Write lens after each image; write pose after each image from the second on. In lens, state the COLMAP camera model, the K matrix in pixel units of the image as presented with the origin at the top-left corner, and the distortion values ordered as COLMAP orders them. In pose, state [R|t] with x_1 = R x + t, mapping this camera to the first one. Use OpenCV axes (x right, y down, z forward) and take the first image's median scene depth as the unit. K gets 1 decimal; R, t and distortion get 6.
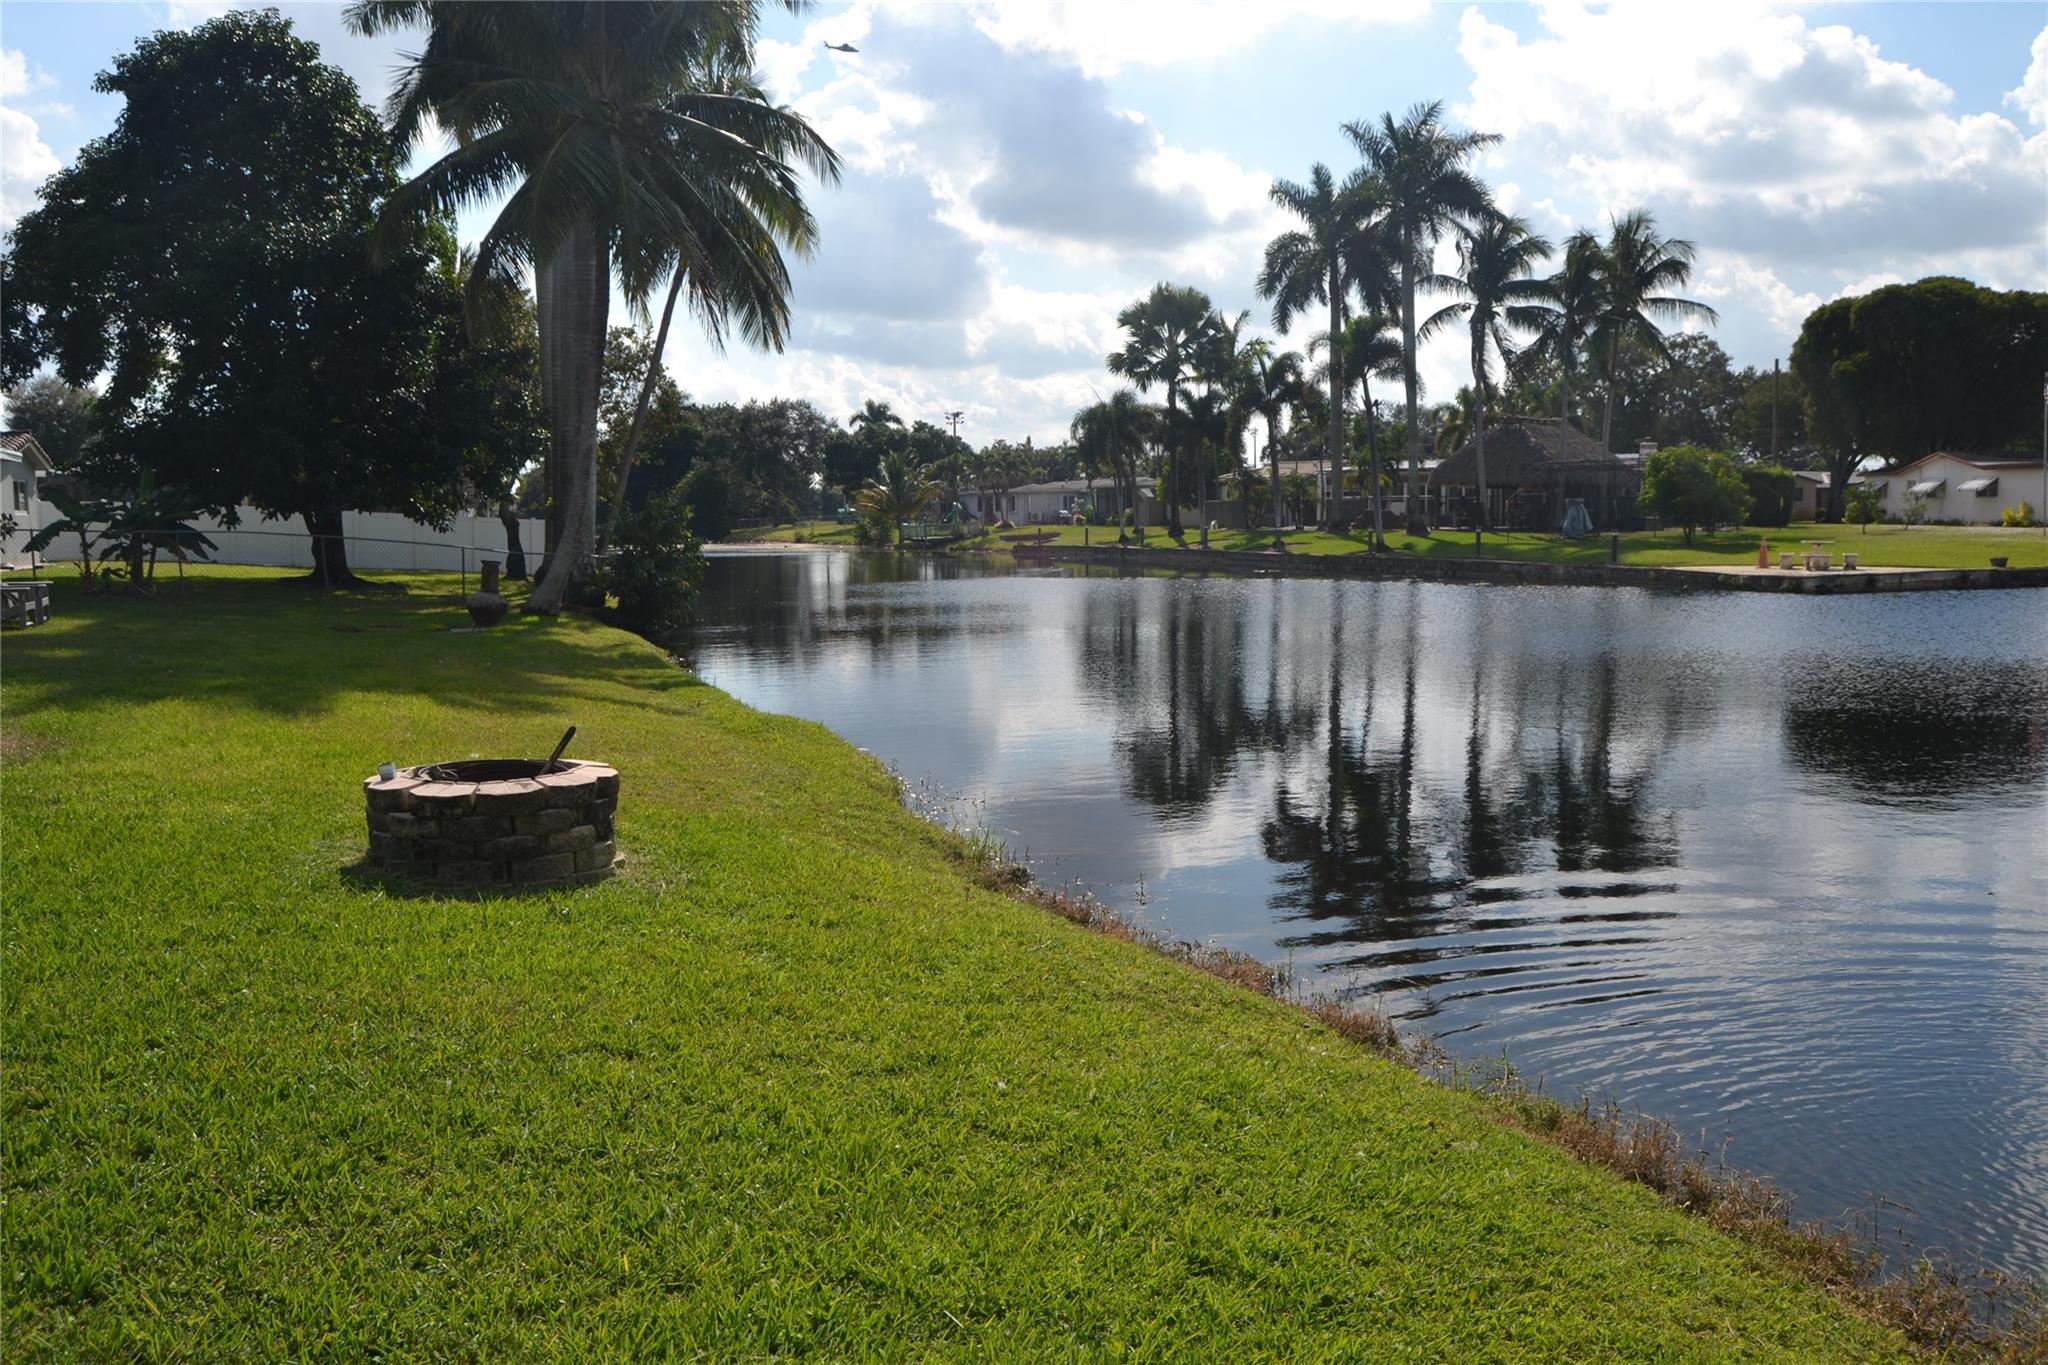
lens RADIAL K [[1625.1, 0, 1019.4], [0, 1625.1, 700.9], [0, 0, 1]] dist [-0.081173, 0.005837]
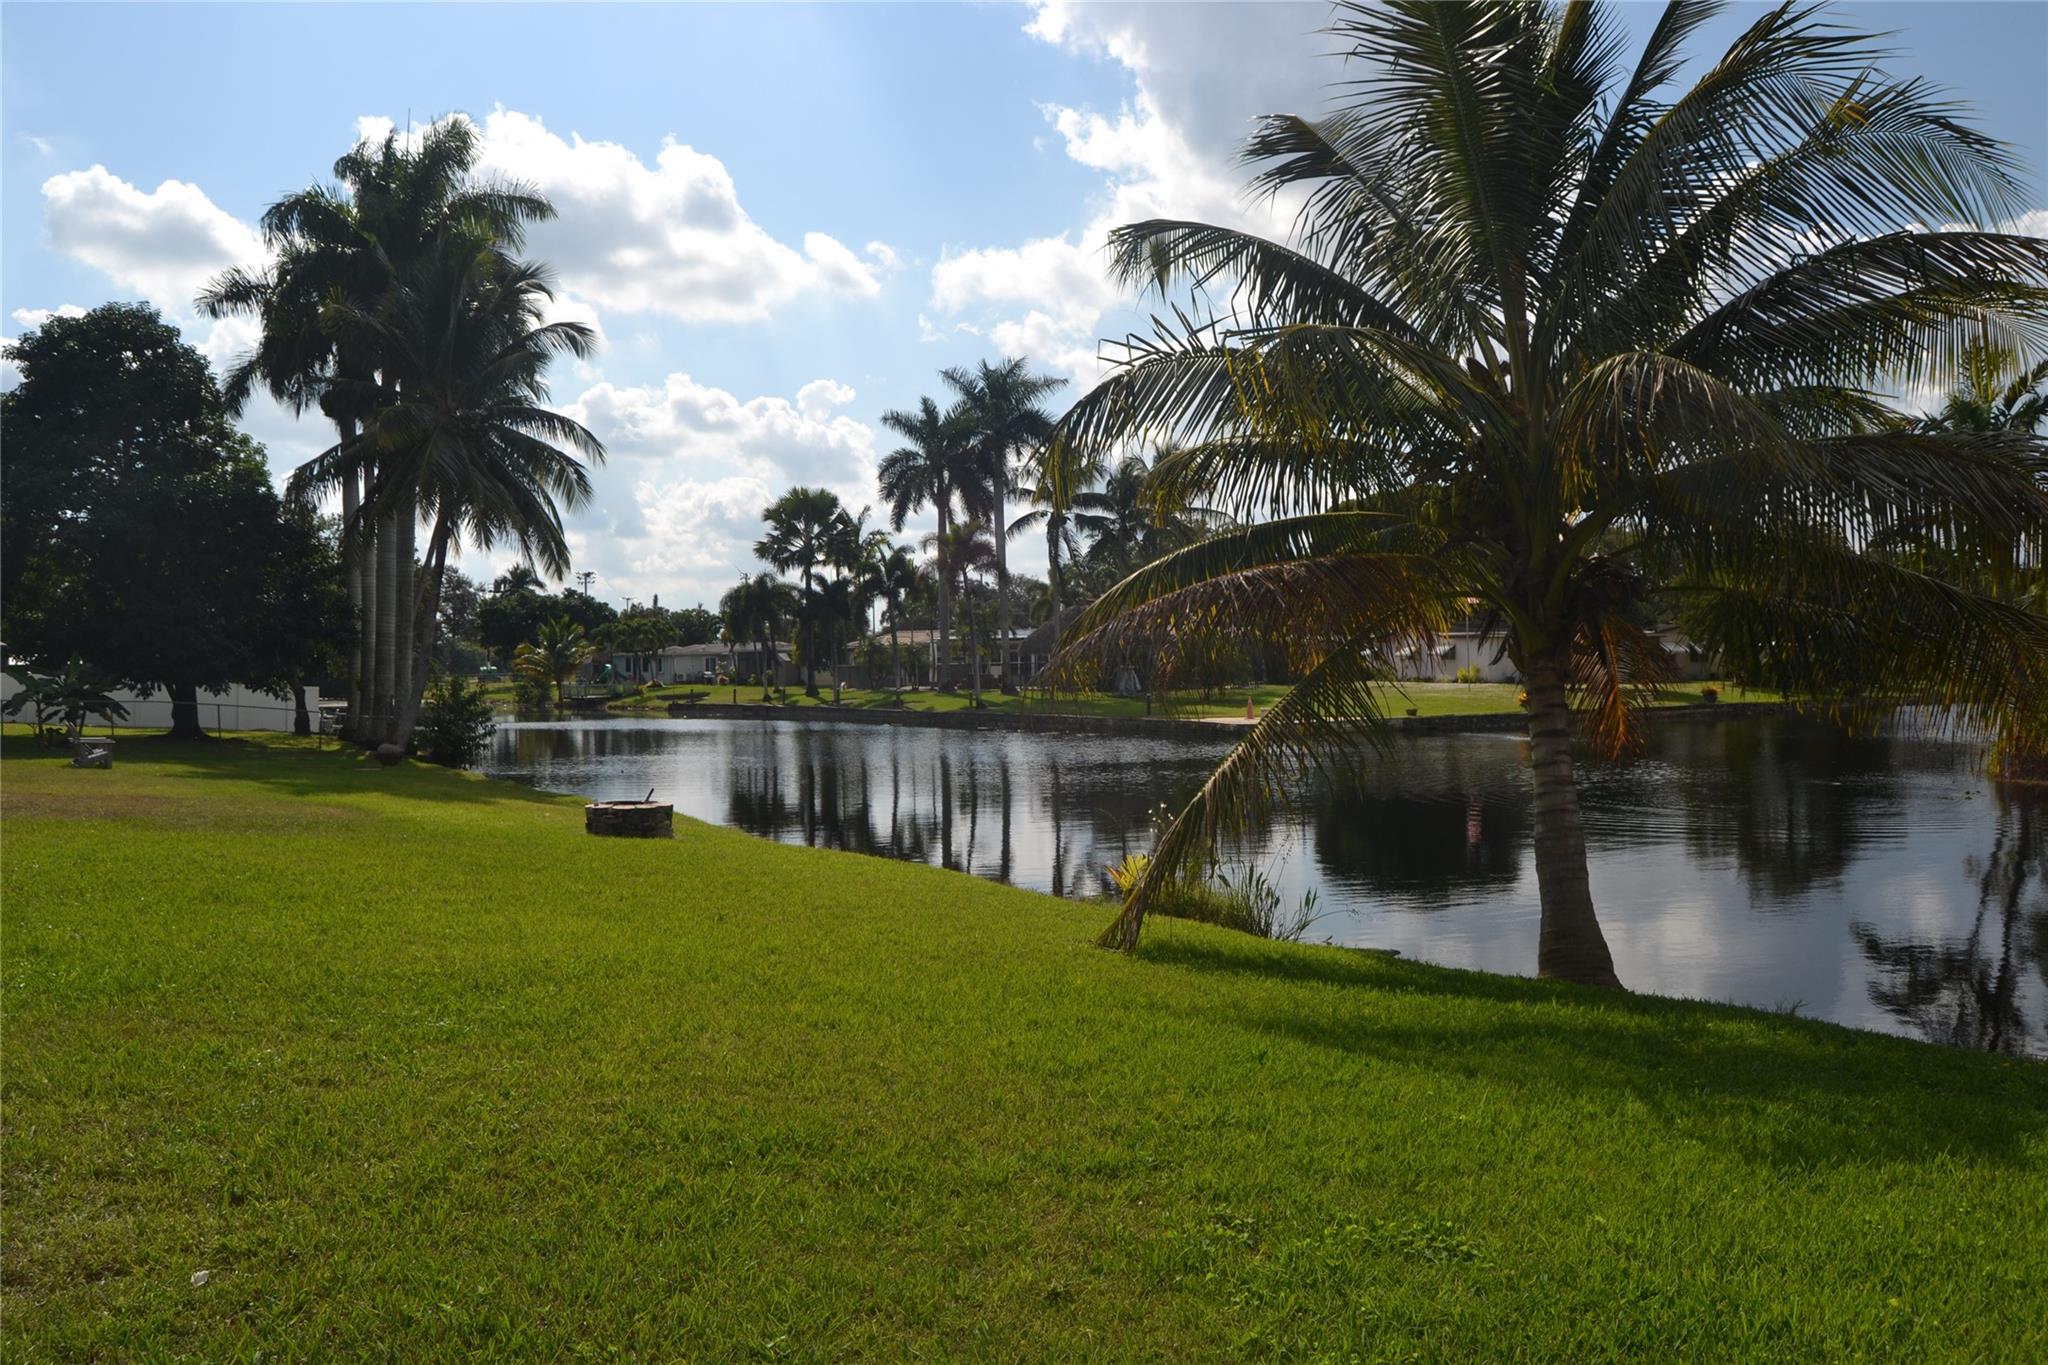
lens RADIAL K [[1625.1, 0, 1027.6], [0, 1625.1, 683.2], [0, 0, 1]] dist [-0.081173, 0.005837]
pose [[0.971421, -0.002275, 0.237352, -0.033494], [0.026895, 0.994569, -0.100544, 0.013555], [-0.235834, 0.104054, 0.966206, -0.191713]]
